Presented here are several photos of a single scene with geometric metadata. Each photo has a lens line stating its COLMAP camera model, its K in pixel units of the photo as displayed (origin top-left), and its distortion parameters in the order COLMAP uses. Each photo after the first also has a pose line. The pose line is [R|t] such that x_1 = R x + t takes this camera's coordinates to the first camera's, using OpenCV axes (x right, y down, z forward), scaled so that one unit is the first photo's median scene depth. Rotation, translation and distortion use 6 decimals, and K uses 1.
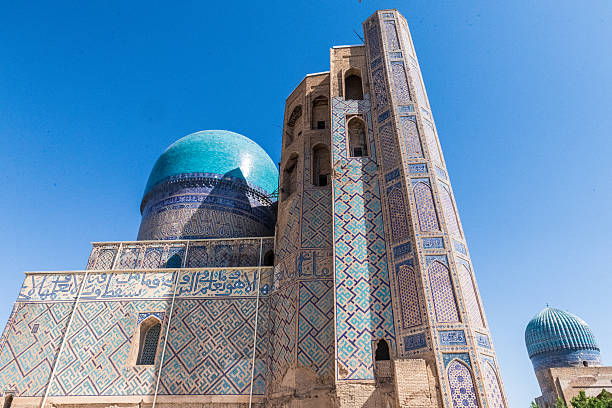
lens RADIAL K [[404.7, 0, 307.3], [0, 404.7, 208.4], [0, 0, 1]] dist [0.010959, -0.009584]
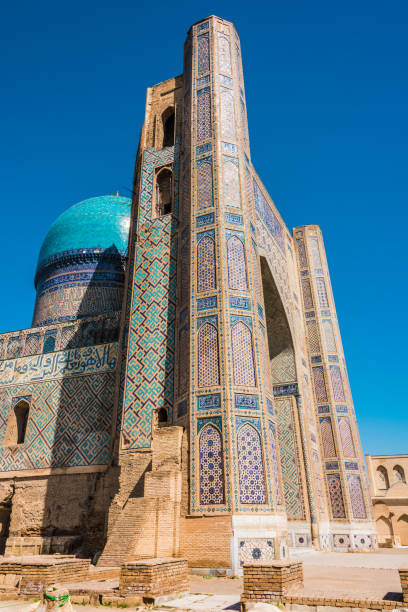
lens RADIAL K [[467.4, 0, 202.4], [0, 467.4, 308.3], [0, 0, 1]] dist [0.066476, -0.035617]
pose [[0.943581, -0.145424, -0.297502, 0.492999], [0.183057, 0.977726, 0.102670, -0.013417], [0.275945, -0.151337, 0.949185, -0.025226]]
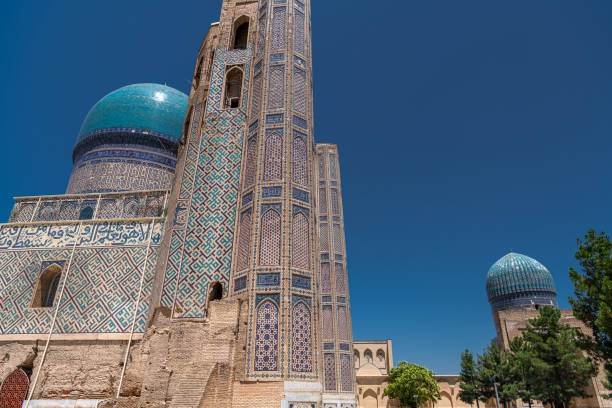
lens RADIAL K [[404.7, 0, 304.7], [0, 404.7, 204.0], [0, 0, 1]] dist [0.010959, -0.009584]
pose [[0.998294, -0.018410, -0.055417, 0.358217], [0.024380, 0.993736, 0.109064, 0.004551], [0.053062, -0.110229, 0.992489, -0.023574]]
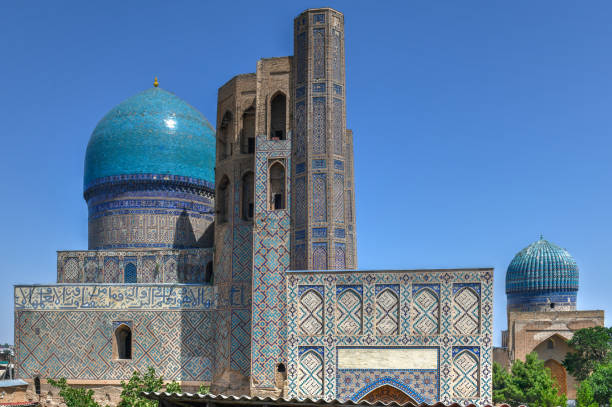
lens RADIAL K [[607.3, 0, 264.2], [0, 607.3, 355.6], [0, 0, 1]] dist [-0.014211, 0.000000]
pose [[0.997870, 0.001669, -0.065210, 0.201967], [0.034210, 0.837783, 0.544930, -0.714201], [0.055541, -0.546000, 0.835942, -0.677168]]
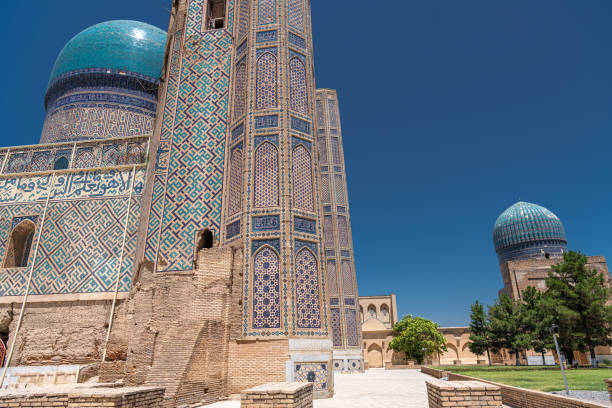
lens RADIAL K [[404.7, 0, 304.1], [0, 404.7, 201.9], [0, 0, 1]] dist [0.010959, -0.009584]
pose [[0.997704, -0.042048, -0.053097, 0.341750], [0.051751, 0.979011, 0.197126, 0.069153], [0.043693, -0.199422, 0.978939, 0.091647]]
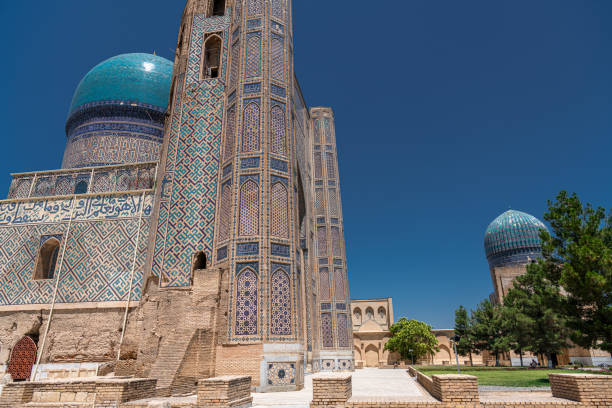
lens RADIAL K [[404.7, 0, 303.8], [0, 404.7, 201.6], [0, 0, 1]] dist [0.010959, -0.009584]
pose [[0.995501, -0.046442, -0.082587, 0.422126], [0.061941, 0.978578, 0.196336, -0.010866], [0.071700, -0.200568, 0.977052, -0.031800]]
